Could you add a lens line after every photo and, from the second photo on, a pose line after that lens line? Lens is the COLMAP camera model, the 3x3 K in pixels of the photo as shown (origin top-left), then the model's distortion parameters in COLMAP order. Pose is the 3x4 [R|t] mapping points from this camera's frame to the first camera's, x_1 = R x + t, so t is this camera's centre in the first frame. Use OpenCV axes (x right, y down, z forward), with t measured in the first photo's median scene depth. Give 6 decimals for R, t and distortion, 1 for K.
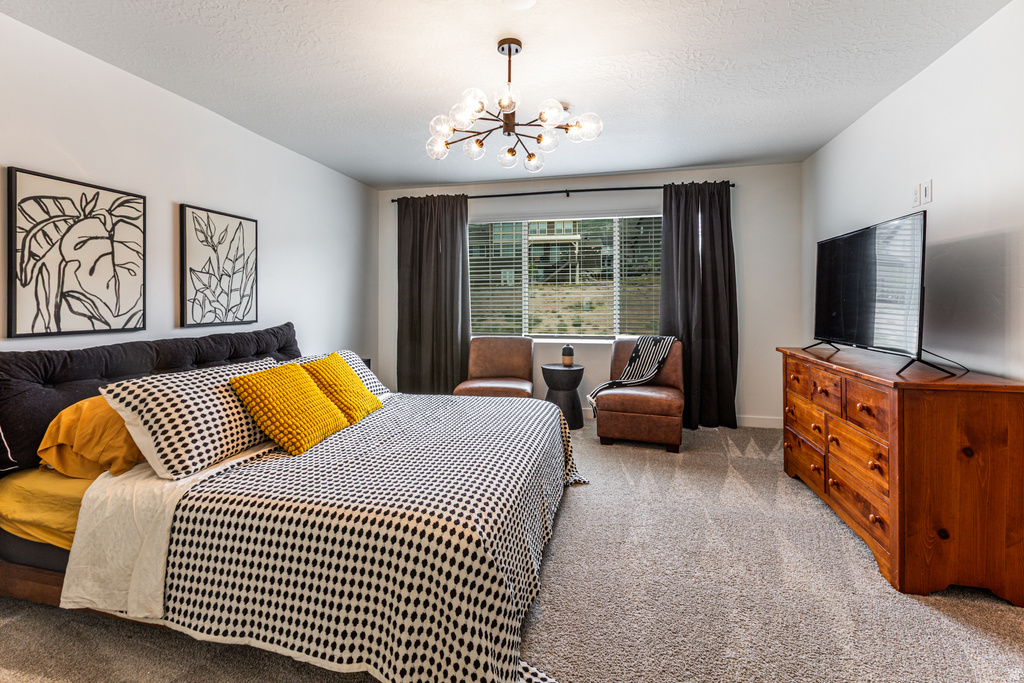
lens RADIAL K [[466.7, 0, 509.9], [0, 466.7, 303.3], [0, 0, 1]] dist [0.000348, -0.000118]
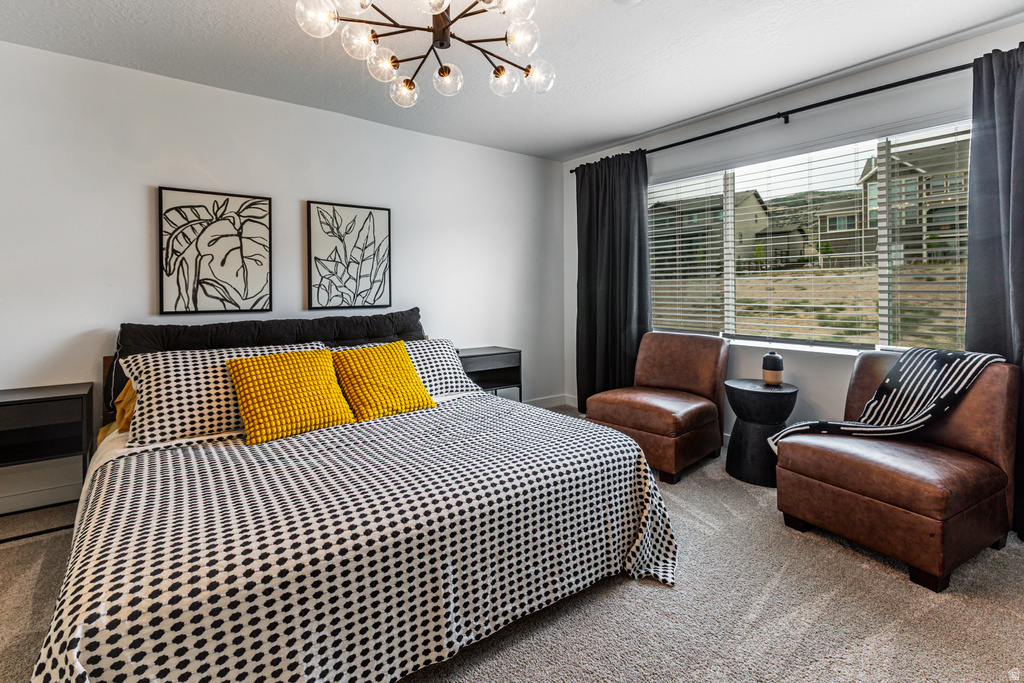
lens RADIAL K [[486.4, 0, 509.4], [0, 486.4, 285.2], [0, 0, 1]] dist [0.003188, 0.000357]
pose [[0.773644, -0.005272, -0.633599, 0.420497], [0.000916, 0.999974, -0.007202, 0.000887], [0.633620, 0.004991, 0.773628, 0.391579]]
